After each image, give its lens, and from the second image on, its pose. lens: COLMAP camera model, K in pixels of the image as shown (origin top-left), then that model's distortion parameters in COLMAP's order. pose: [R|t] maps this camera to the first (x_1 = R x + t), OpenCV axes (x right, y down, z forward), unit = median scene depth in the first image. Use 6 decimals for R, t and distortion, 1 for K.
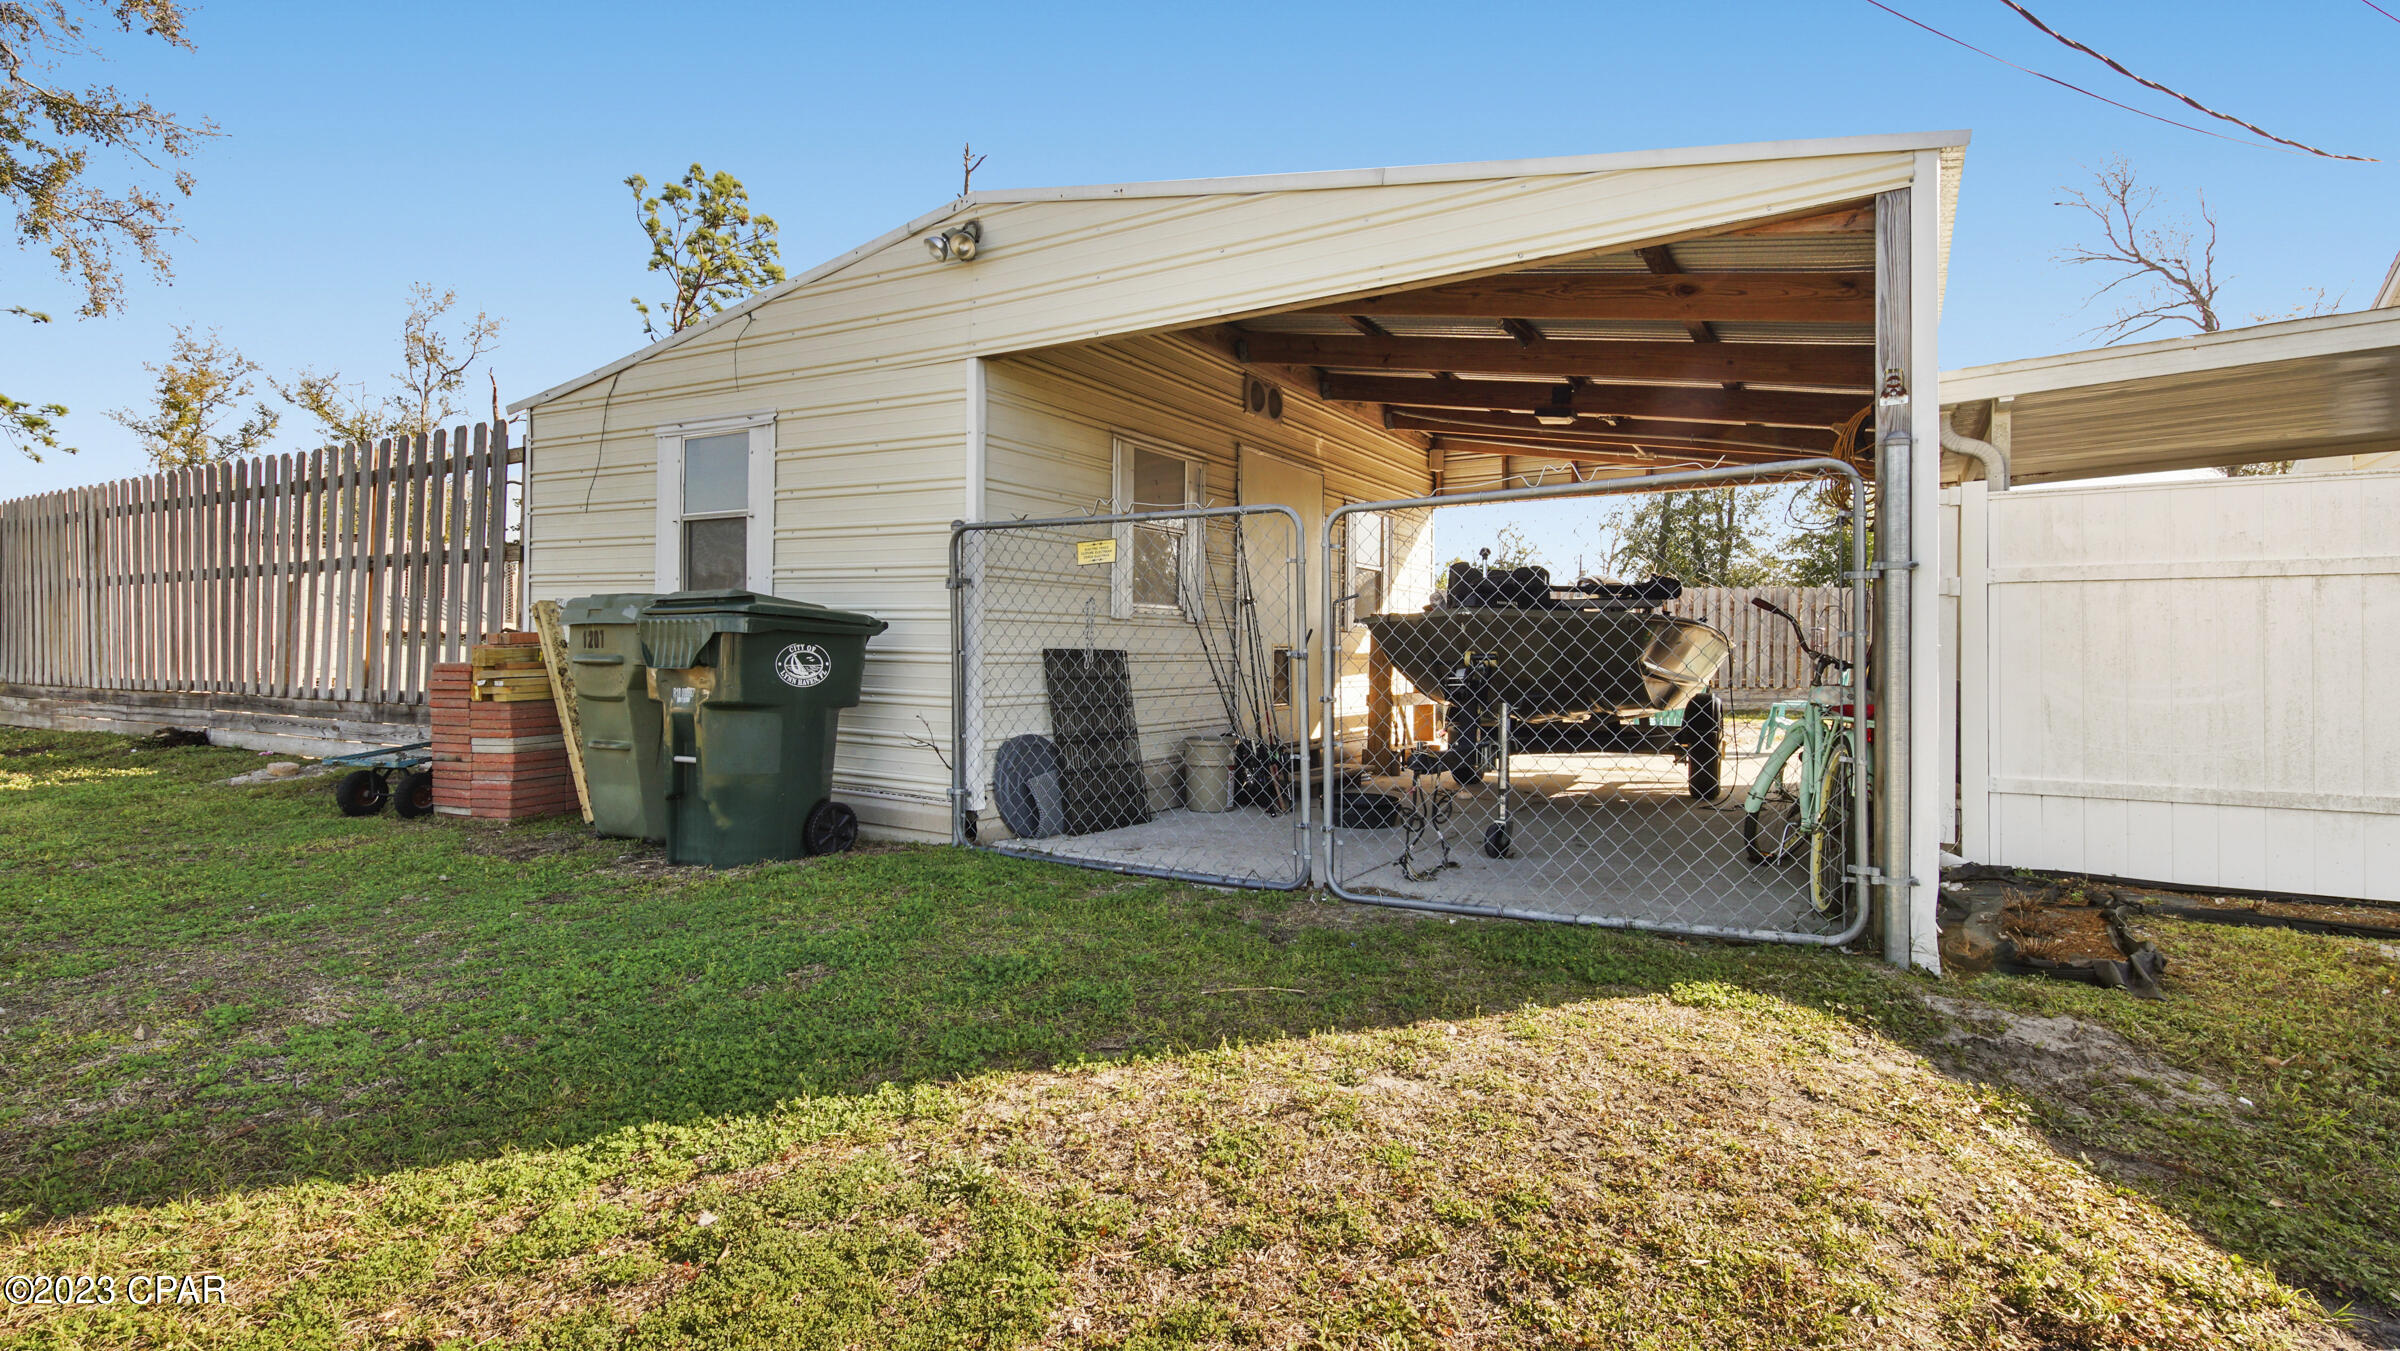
lens RADIAL K [[1126.7, 0, 1201.8], [0, 1126.7, 642.2], [0, 0, 1]] dist [0.049084, -0.031259]
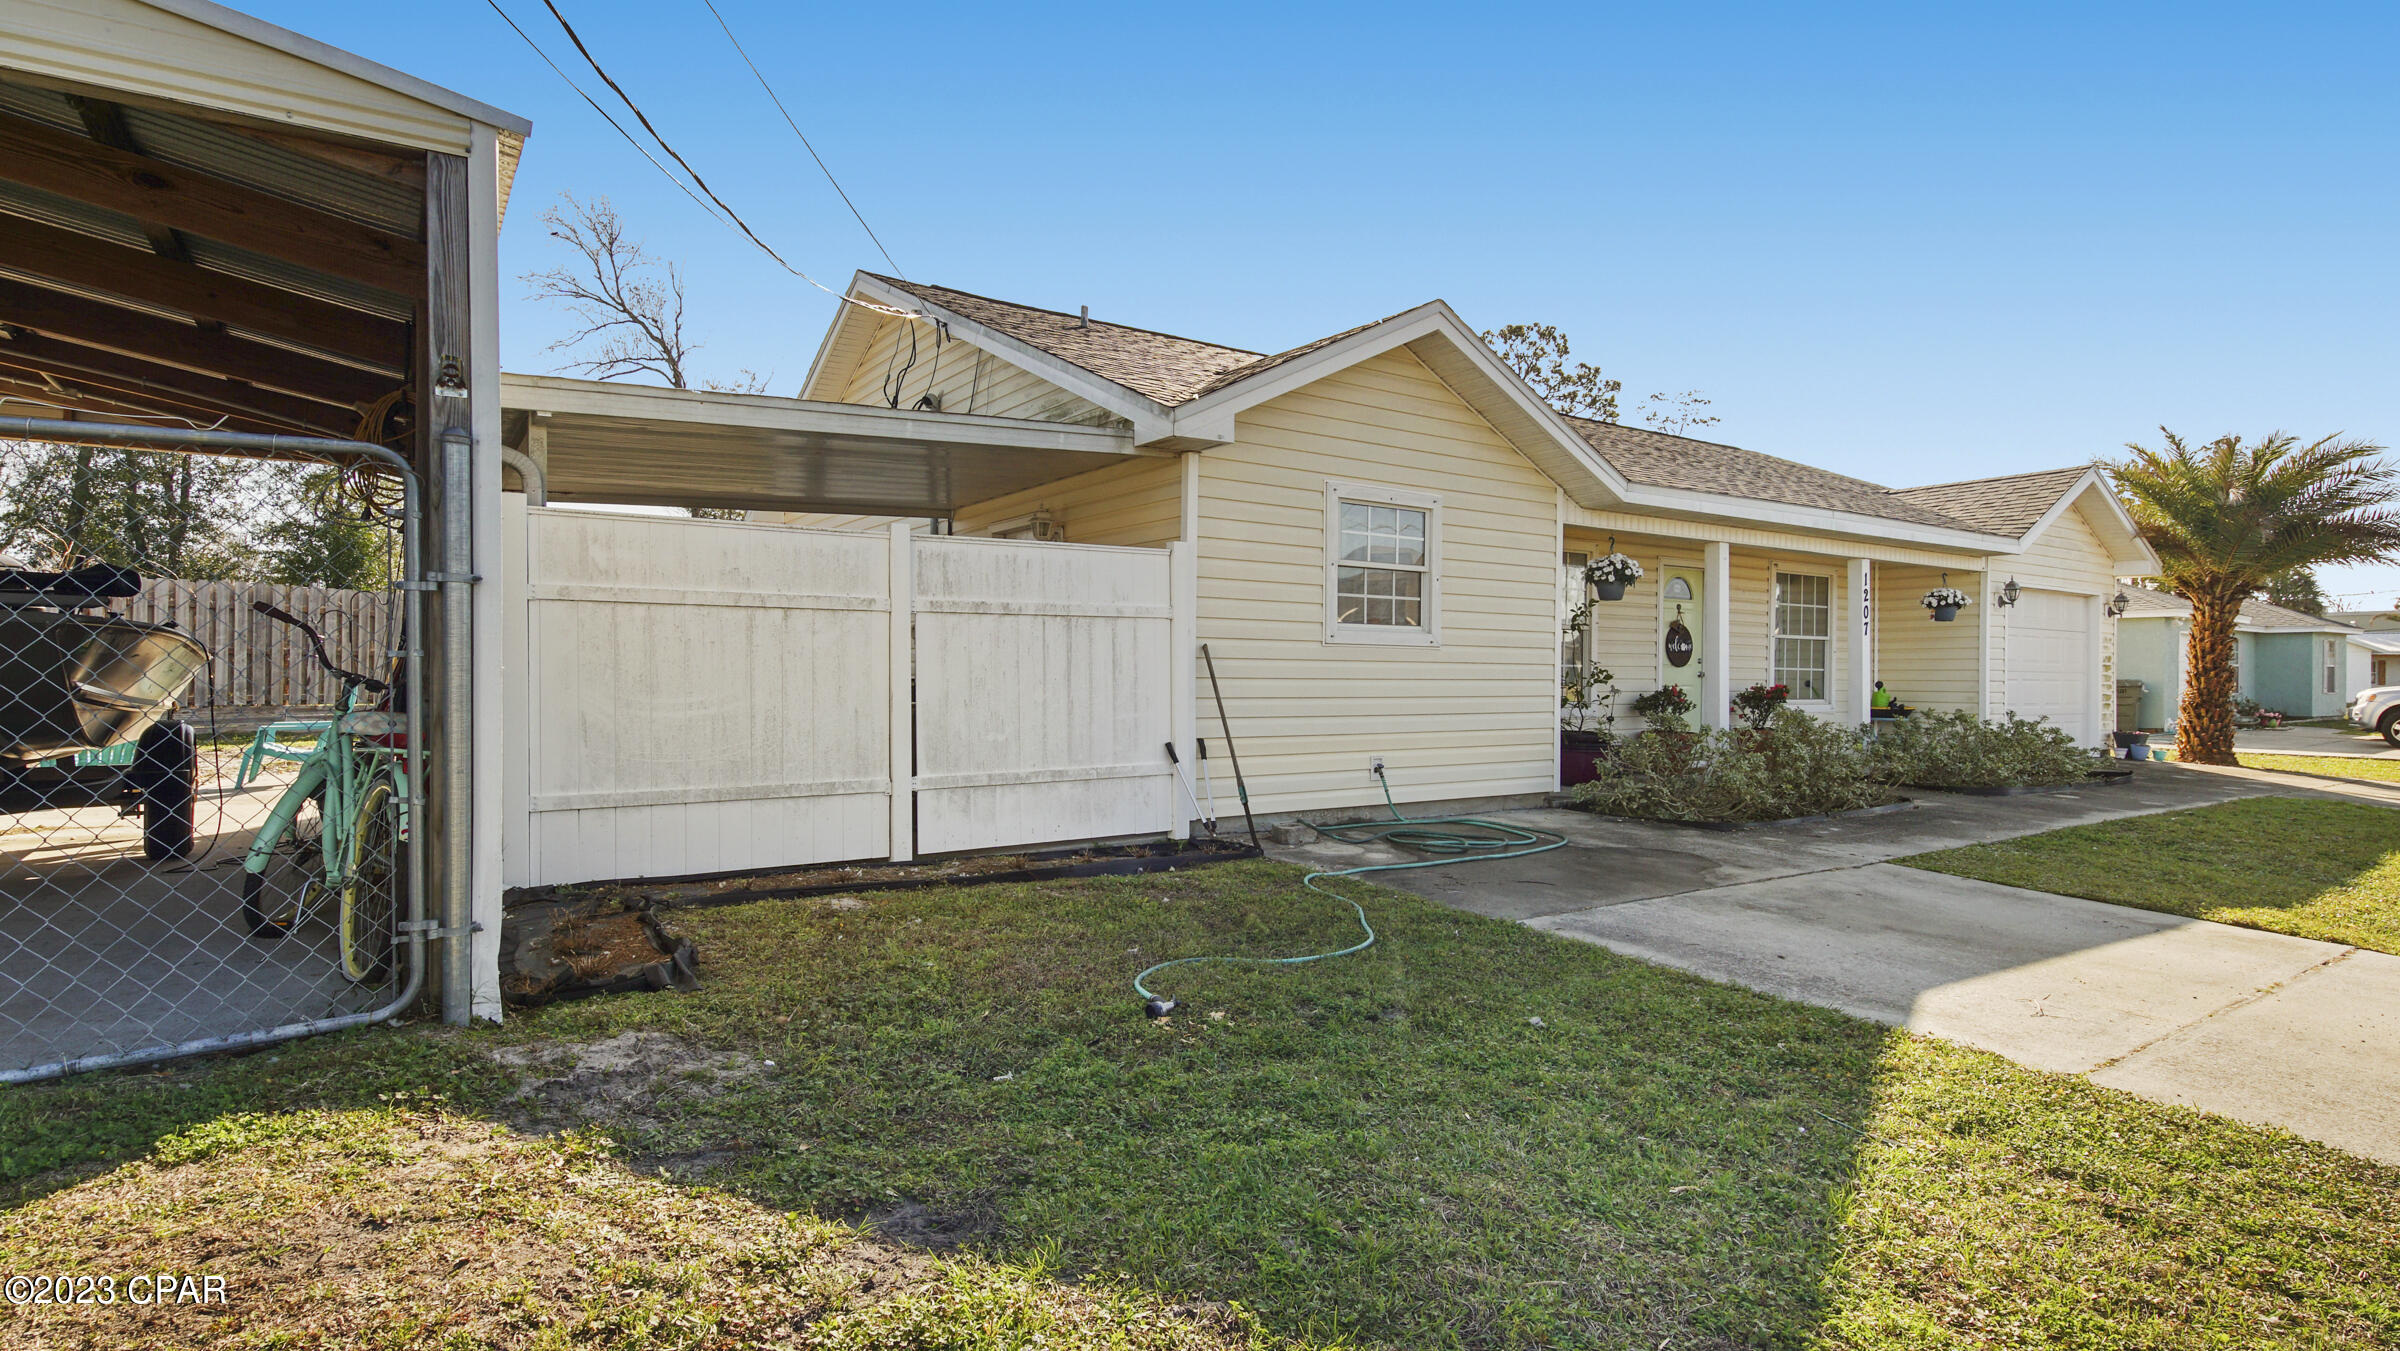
lens RADIAL K [[1173.5, 0, 1200.0], [0, 1173.5, 675.5], [0, 0, 1]] dist [0.047002, -0.027318]
pose [[0.417041, -0.007430, 0.908857, 0.001945], [-0.011894, 0.999836, 0.013631, -0.007967], [-0.908810, -0.016494, 0.416885, 0.063224]]
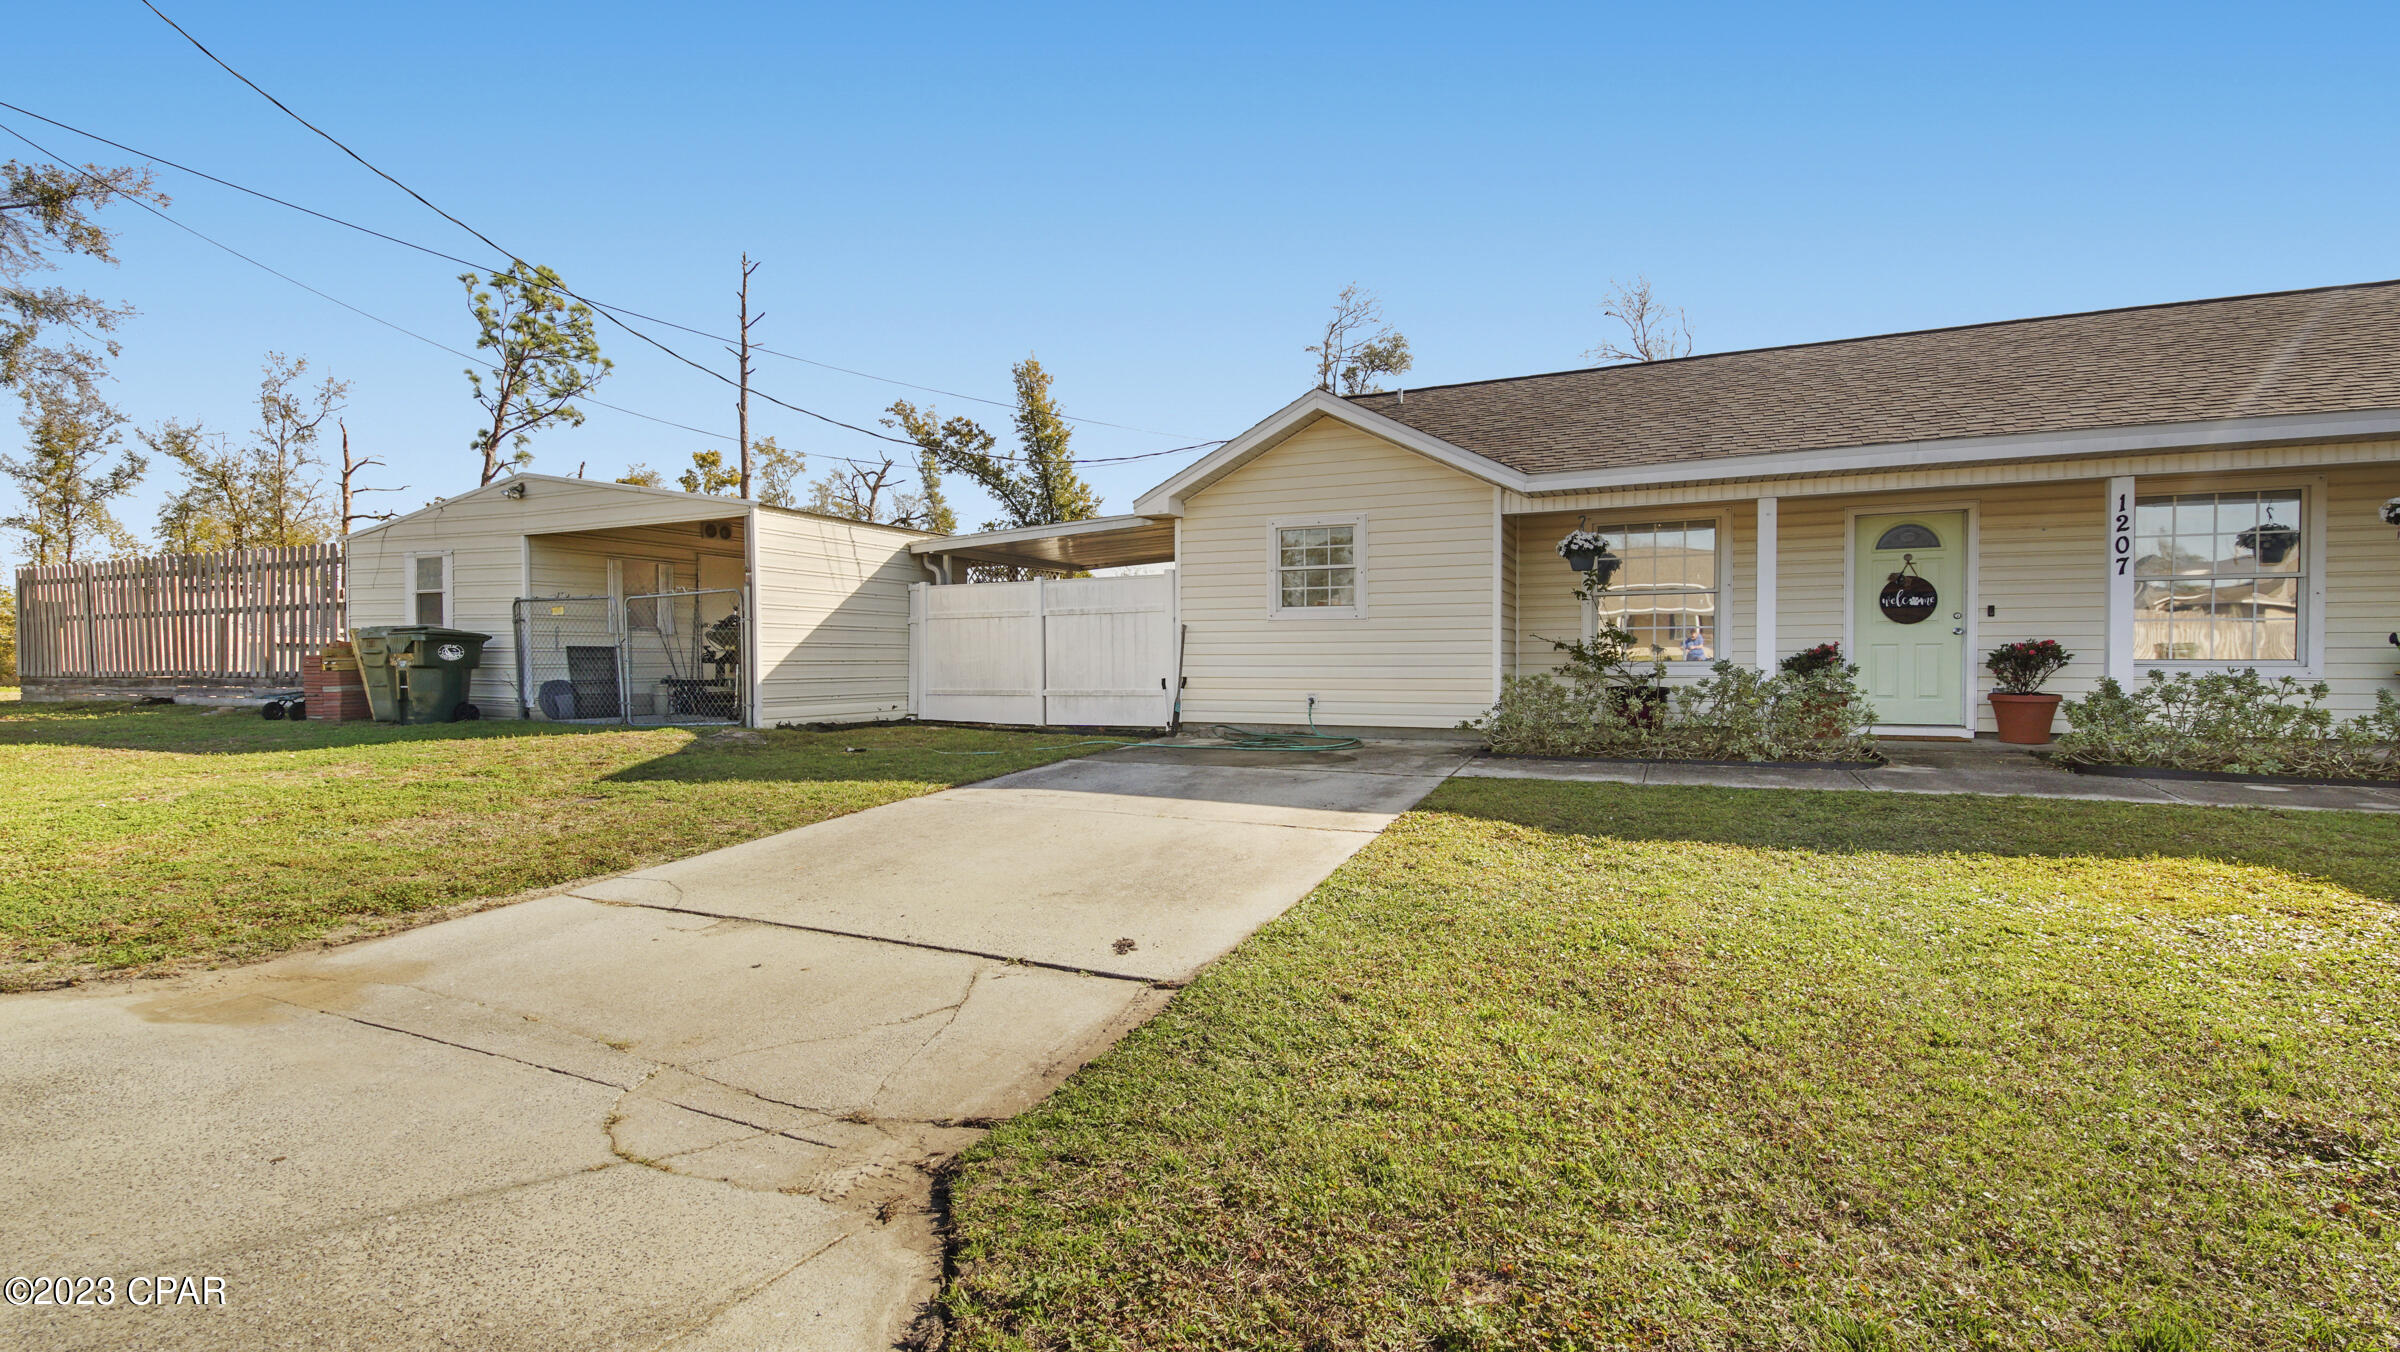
lens RADIAL K [[1063.8, 0, 1200.0], [0, 1063.8, 676.0], [0, 0, 1]] dist [0.044691, -0.025668]
pose [[0.994274, -0.013187, 0.106047, 1.230782], [0.010651, 0.999644, 0.024448, 0.034742], [-0.106332, -0.023179, 0.994061, -1.880771]]
